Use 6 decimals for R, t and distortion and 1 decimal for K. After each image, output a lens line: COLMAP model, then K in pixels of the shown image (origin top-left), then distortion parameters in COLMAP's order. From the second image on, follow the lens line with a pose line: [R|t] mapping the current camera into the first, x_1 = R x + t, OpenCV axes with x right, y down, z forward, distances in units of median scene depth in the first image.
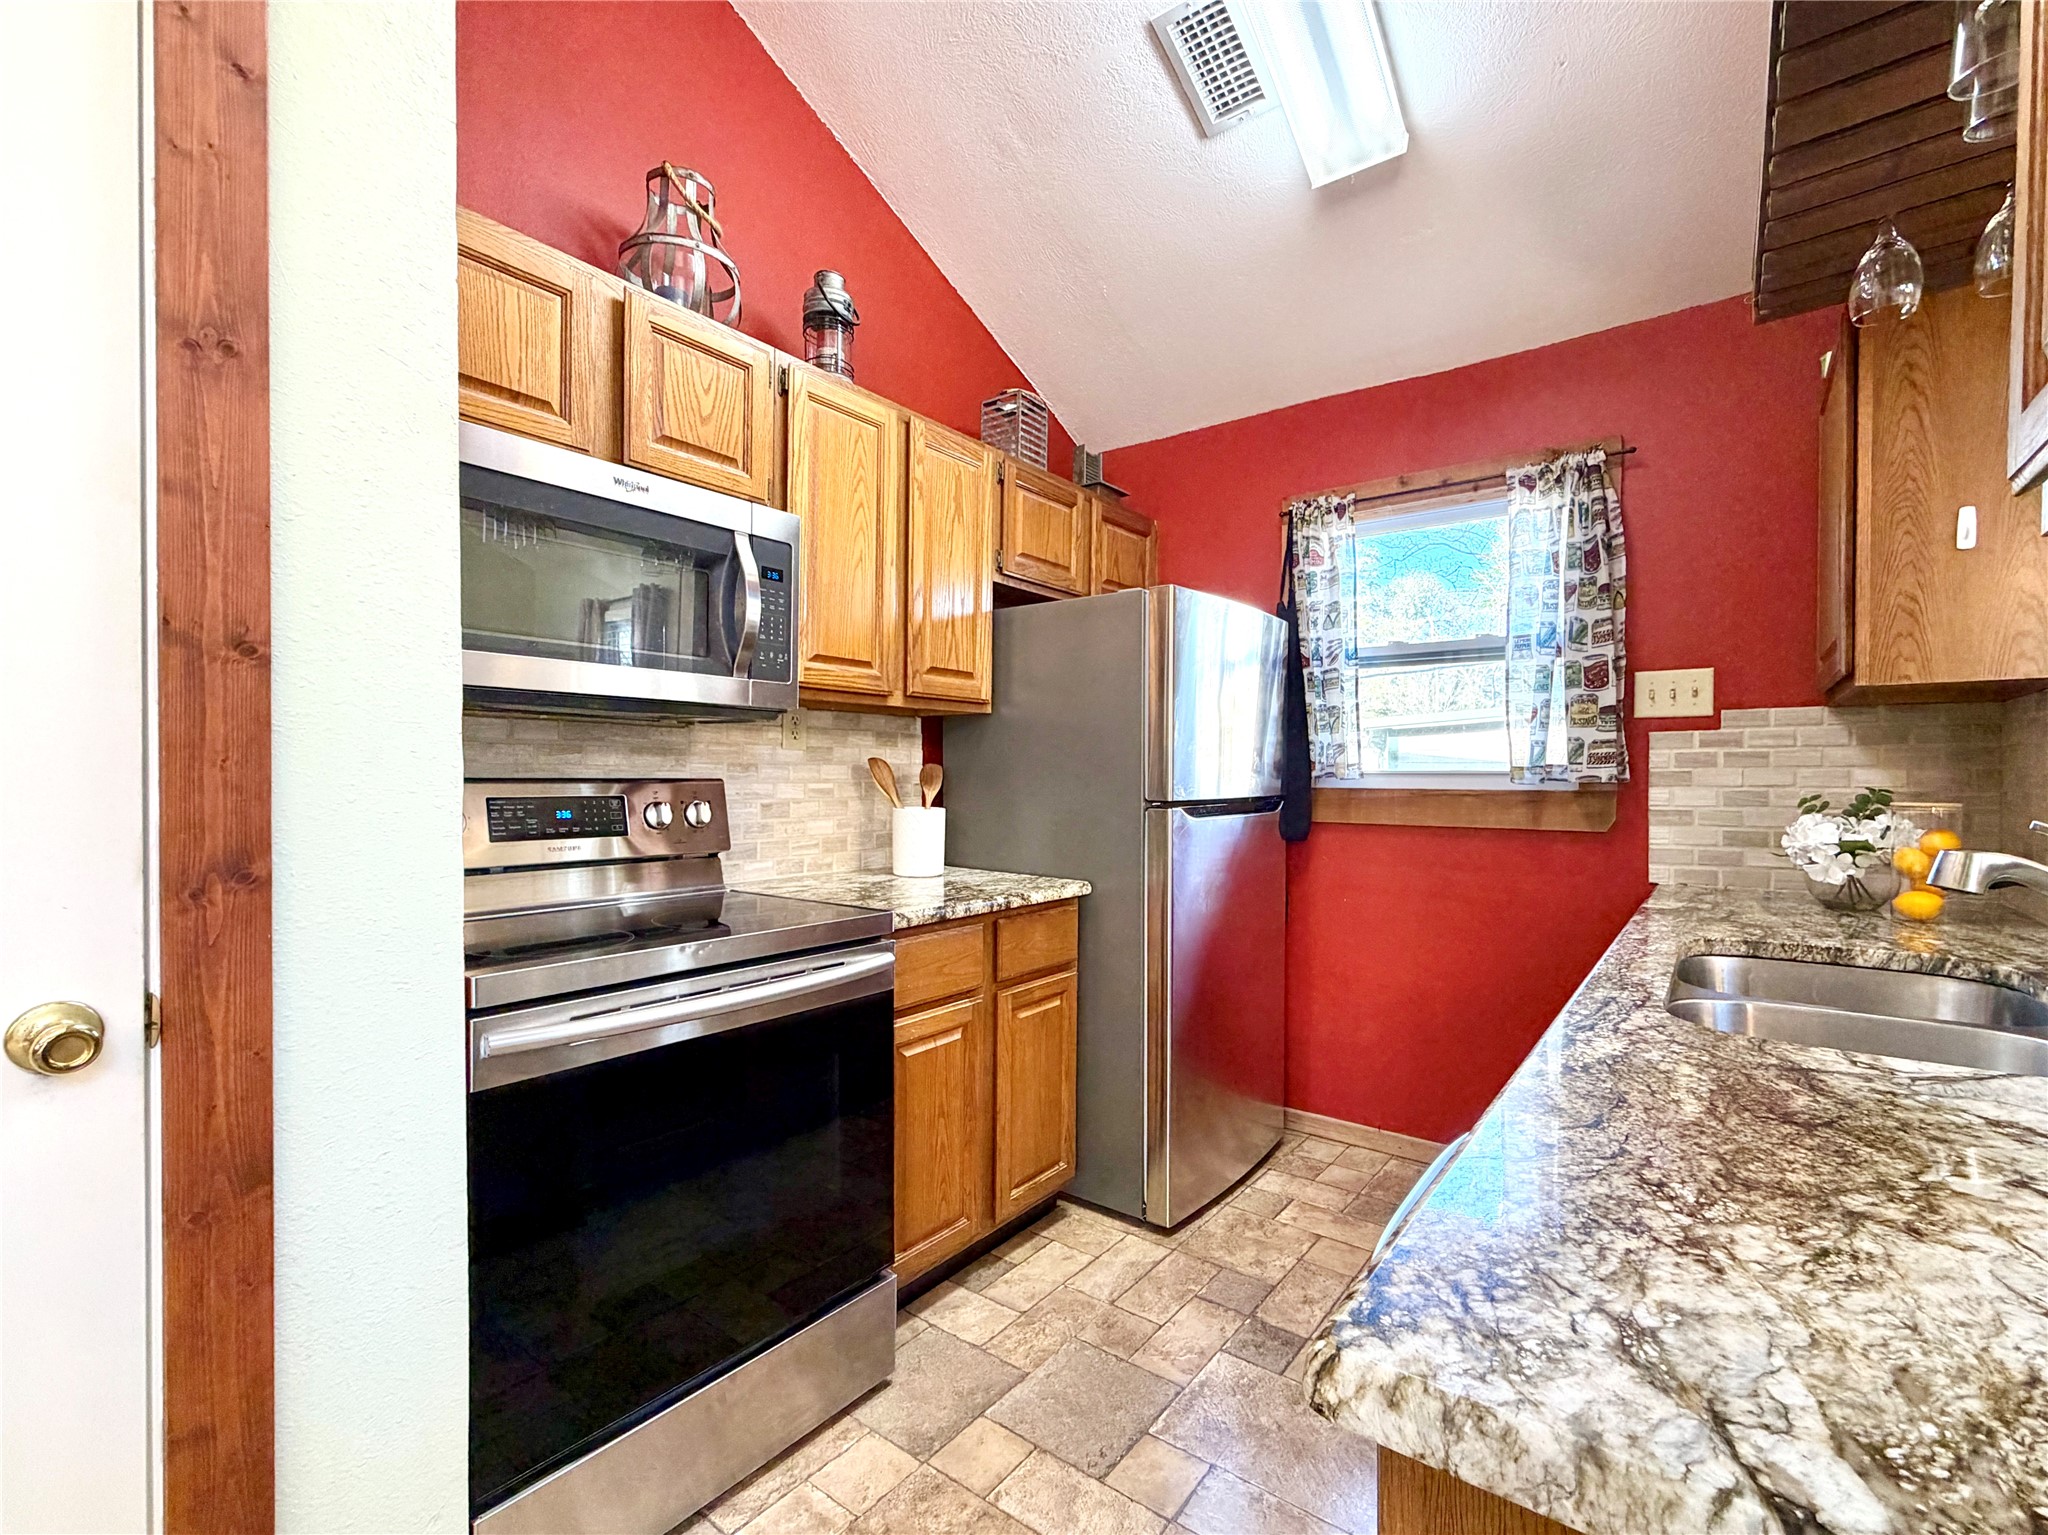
lens RADIAL K [[901.4, 0, 1018.4], [0, 901.4, 788.8], [0, 0, 1]] dist [0.000506, 0.000013]
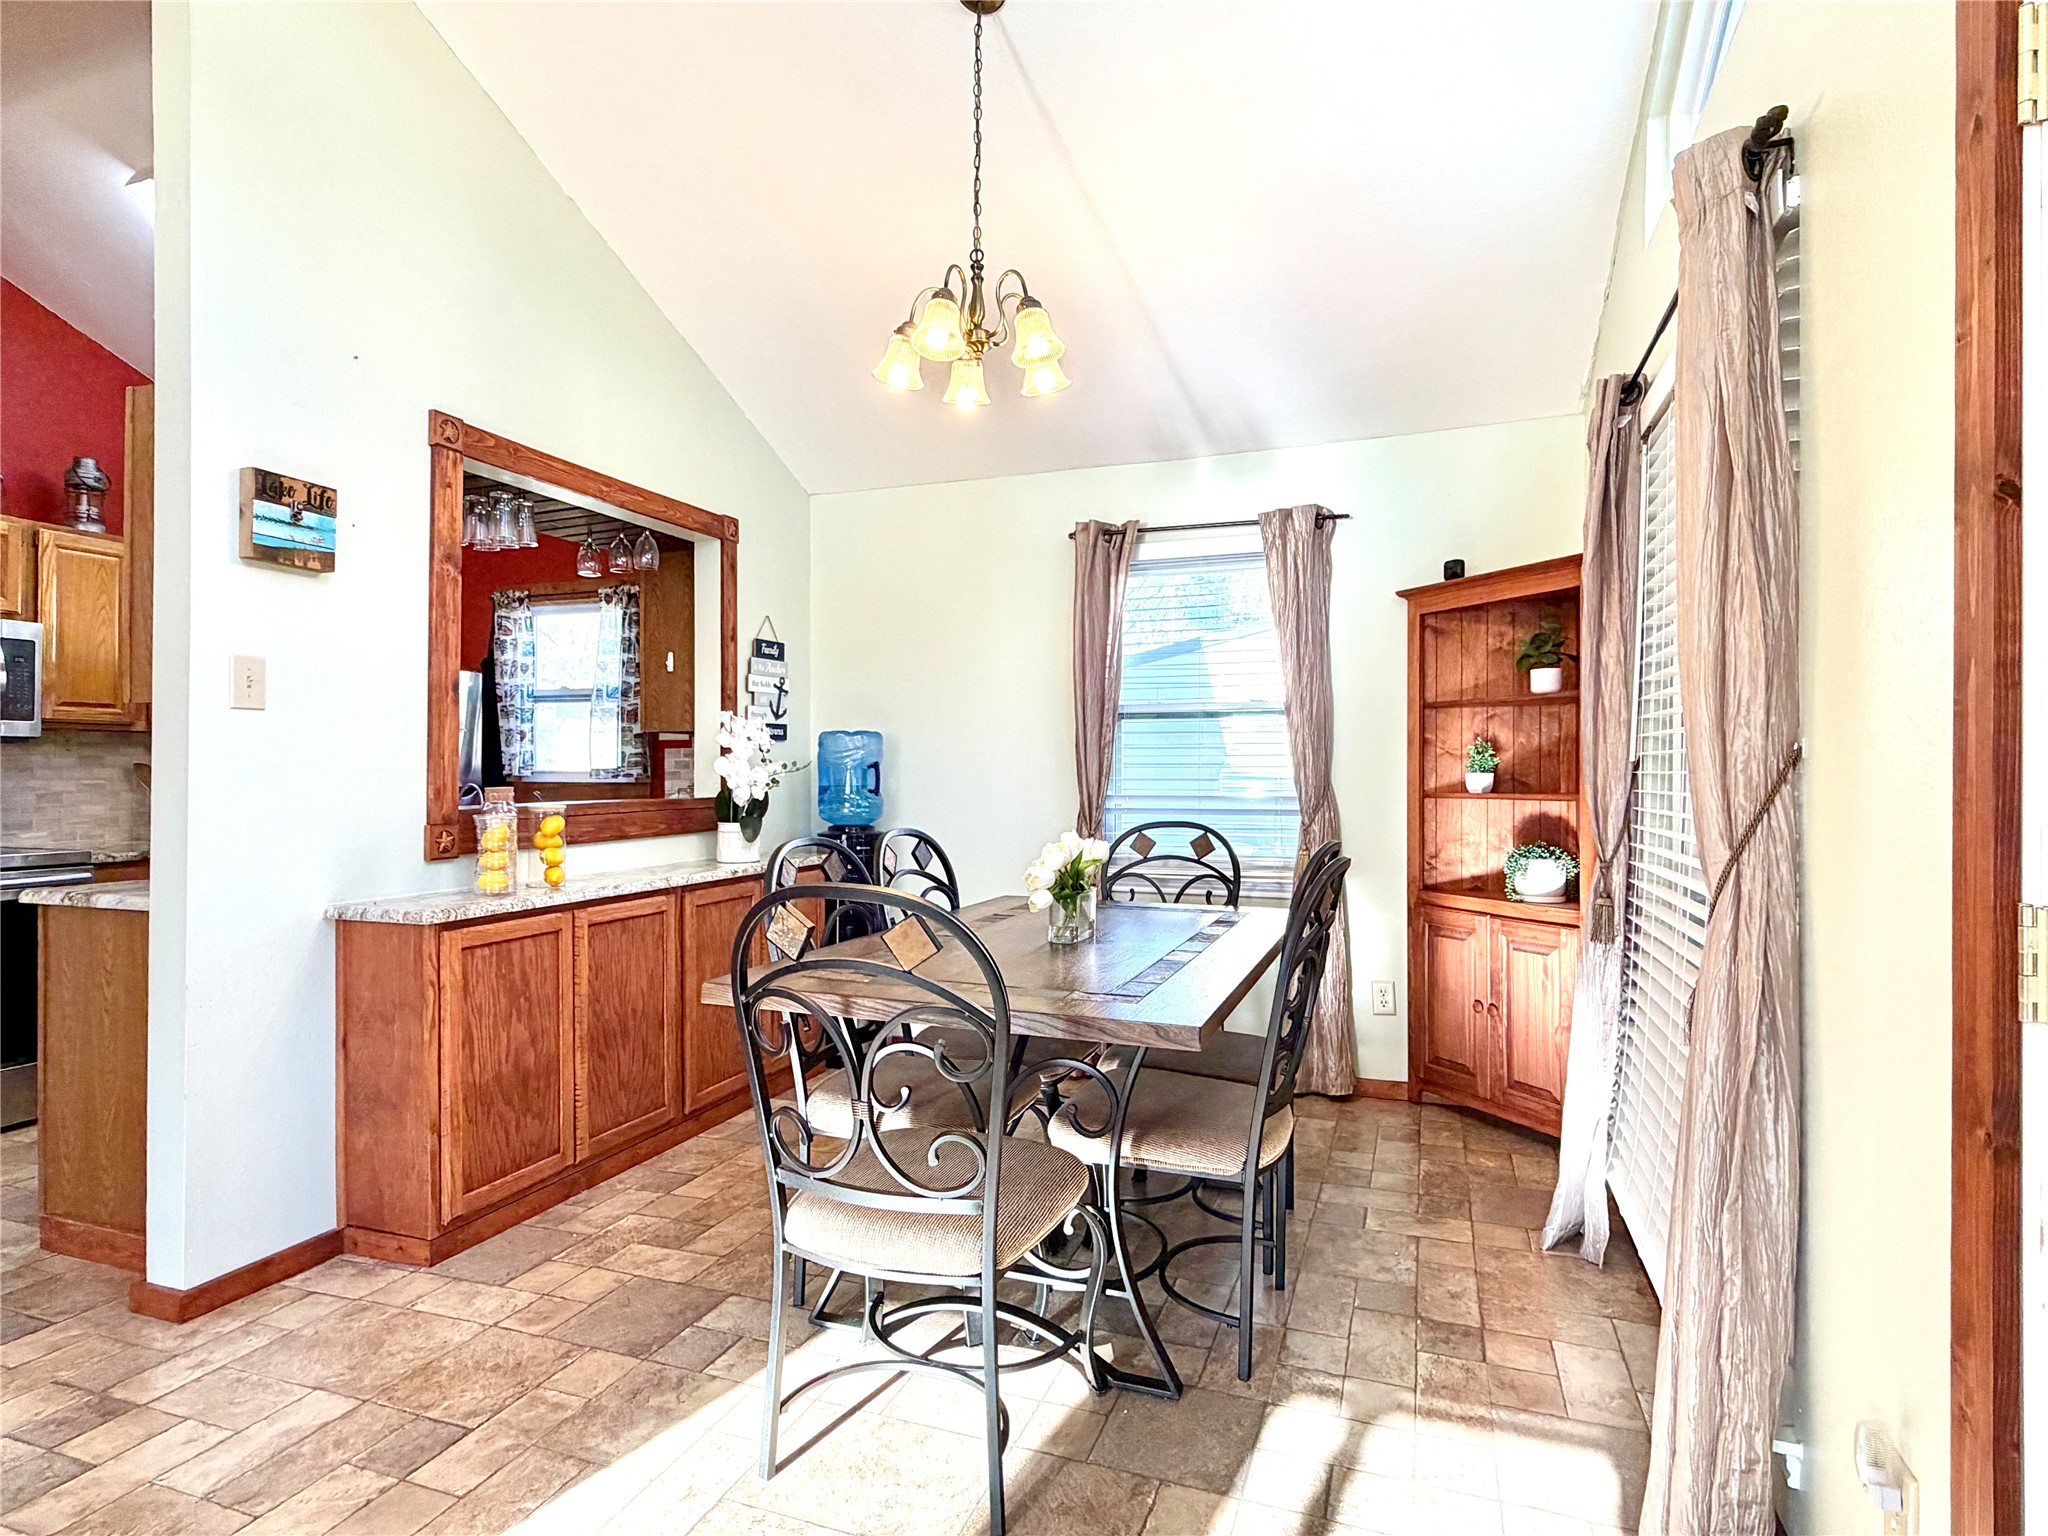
lens RADIAL K [[1088.3, 0, 997.3], [0, 1088.3, 773.3], [0, 0, 1]] dist [0.003352, 0.000893]
pose [[0.956980, -0.002120, 0.290145, 0.695484], [0.005168, 0.999939, -0.009739, 0.007603], [-0.290107, 0.010819, 0.956933, -1.172516]]
